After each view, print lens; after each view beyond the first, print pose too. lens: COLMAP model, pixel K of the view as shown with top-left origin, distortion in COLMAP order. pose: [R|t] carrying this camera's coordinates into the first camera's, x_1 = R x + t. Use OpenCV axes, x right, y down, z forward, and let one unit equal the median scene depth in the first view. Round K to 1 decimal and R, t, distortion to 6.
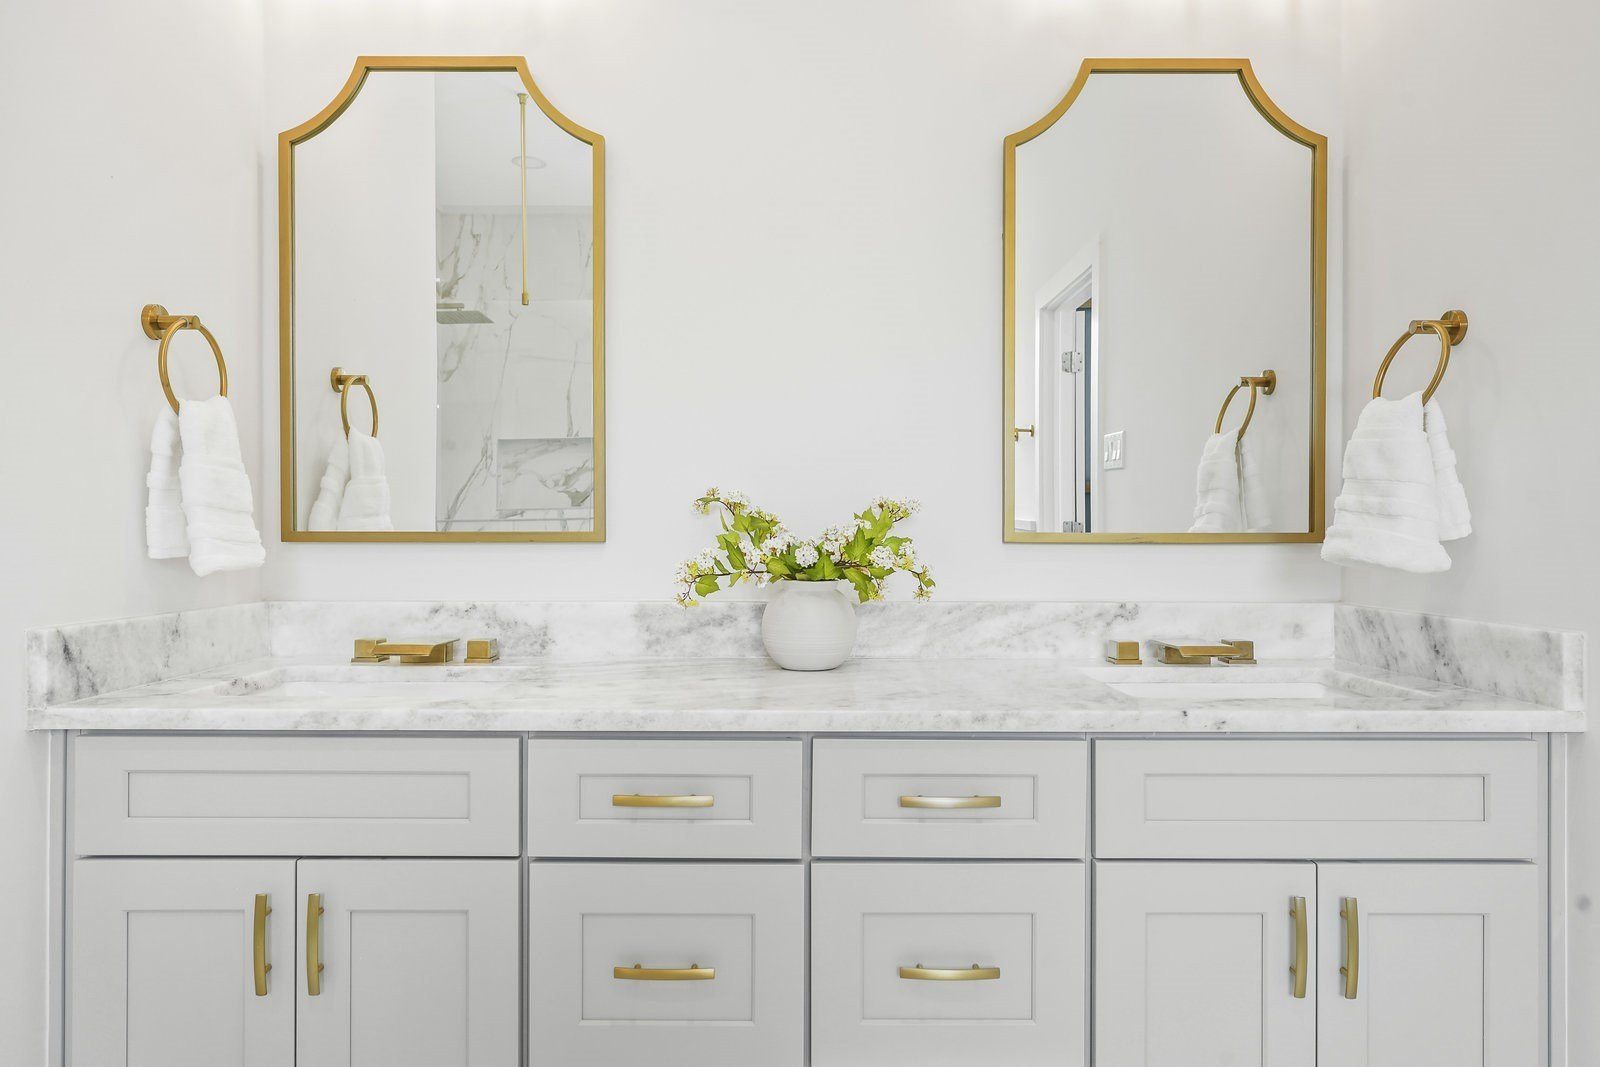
lens RADIAL K [[975.1, 0, 799.9], [0, 975.1, 534.7], [0, 0, 1]] dist [-0.005916, 0.003834]
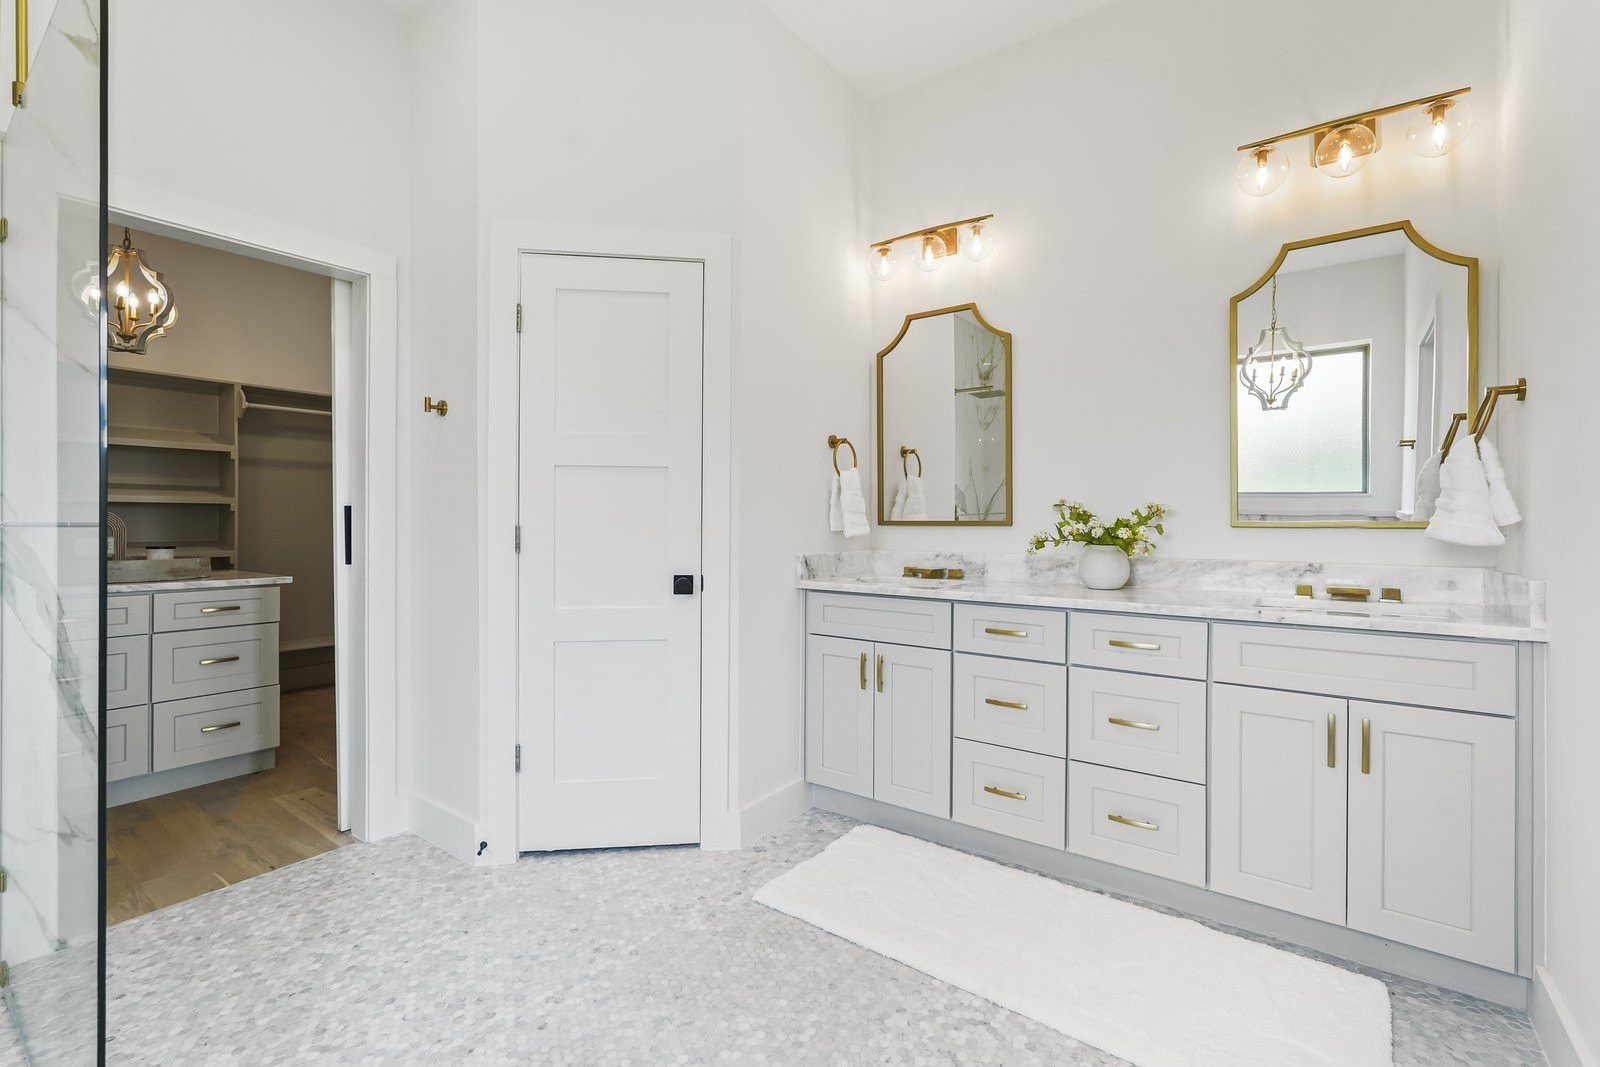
lens RADIAL K [[708.5, 0, 801.8], [0, 708.5, 525.4], [0, 0, 1]] dist [0.001619, 0.000214]
pose [[0.799657, 0.003441, -0.600447, 0.375852], [-0.001574, 0.999992, 0.003635, 0.002281], [0.600455, -0.001962, 0.799656, -0.519898]]
